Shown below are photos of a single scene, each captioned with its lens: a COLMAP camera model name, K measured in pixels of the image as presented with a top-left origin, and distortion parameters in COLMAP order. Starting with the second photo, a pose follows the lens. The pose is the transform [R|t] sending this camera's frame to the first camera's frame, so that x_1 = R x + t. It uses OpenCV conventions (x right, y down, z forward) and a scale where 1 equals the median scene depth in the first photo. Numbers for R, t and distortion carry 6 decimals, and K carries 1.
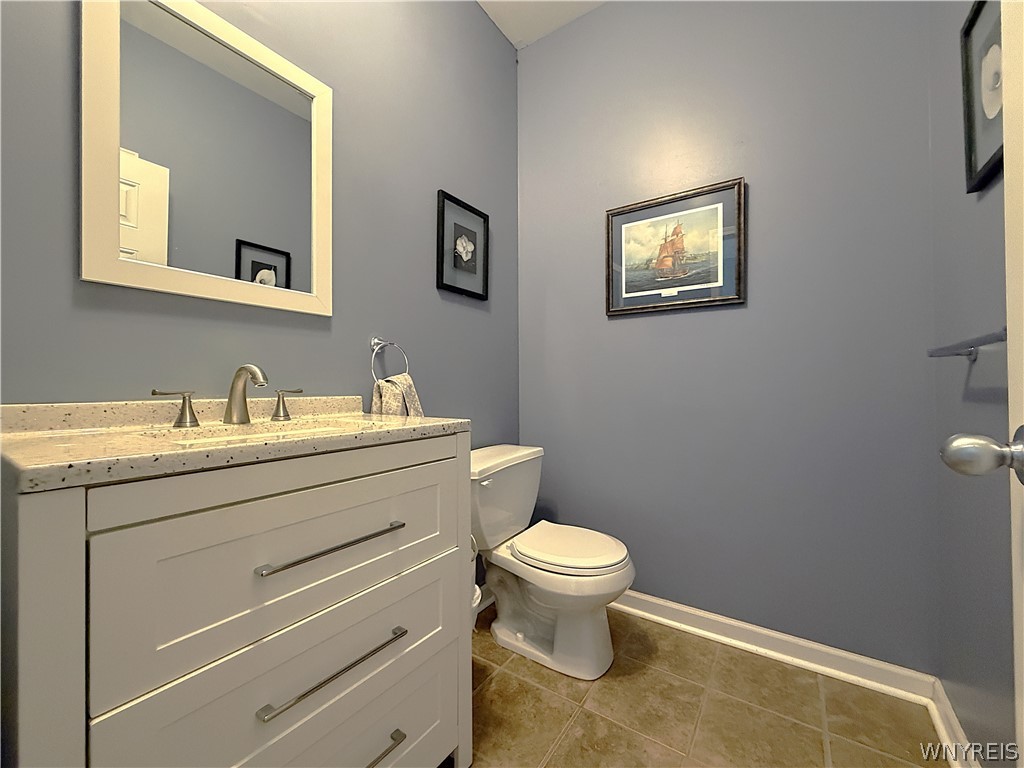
lens RADIAL K [[408.9, 0, 509.6], [0, 408.9, 385.5], [0, 0, 1]] dist [-0.001095, 0.000691]
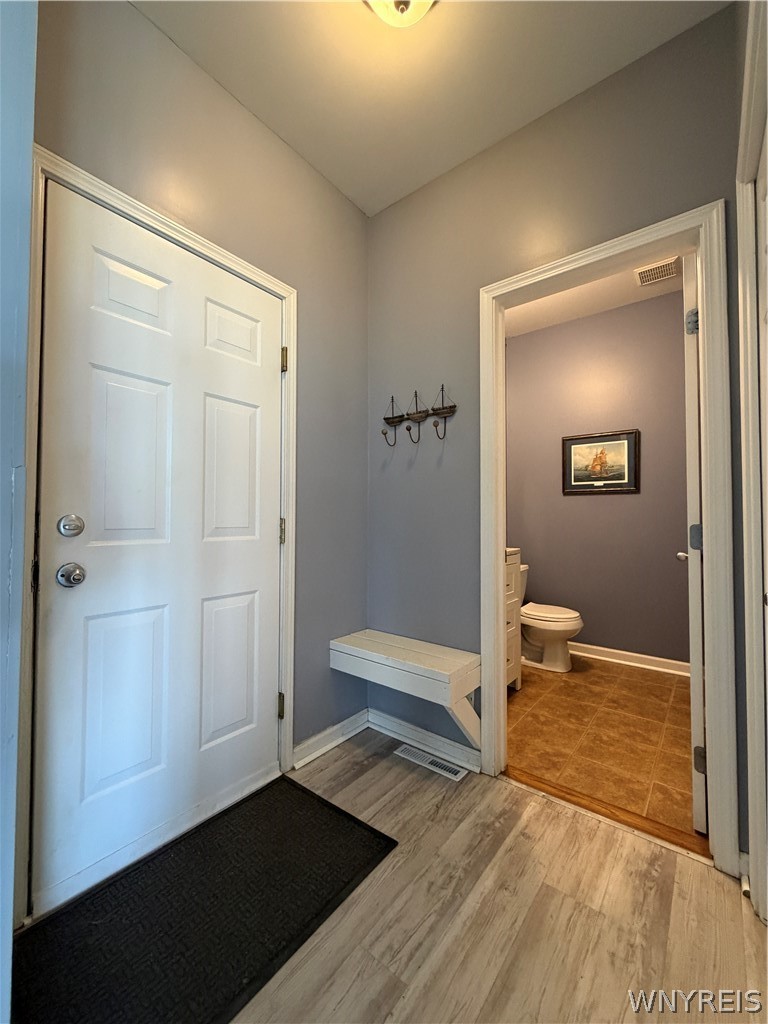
lens RADIAL K [[408.9, 0, 385.1], [0, 408.9, 509.8], [0, 0, 1]] dist [-0.001095, 0.000691]
pose [[0.997535, 0.008359, -0.069674, -0.471395], [-0.009927, 0.999705, -0.022187, -0.054286], [0.069468, 0.022824, 0.997323, -0.973651]]
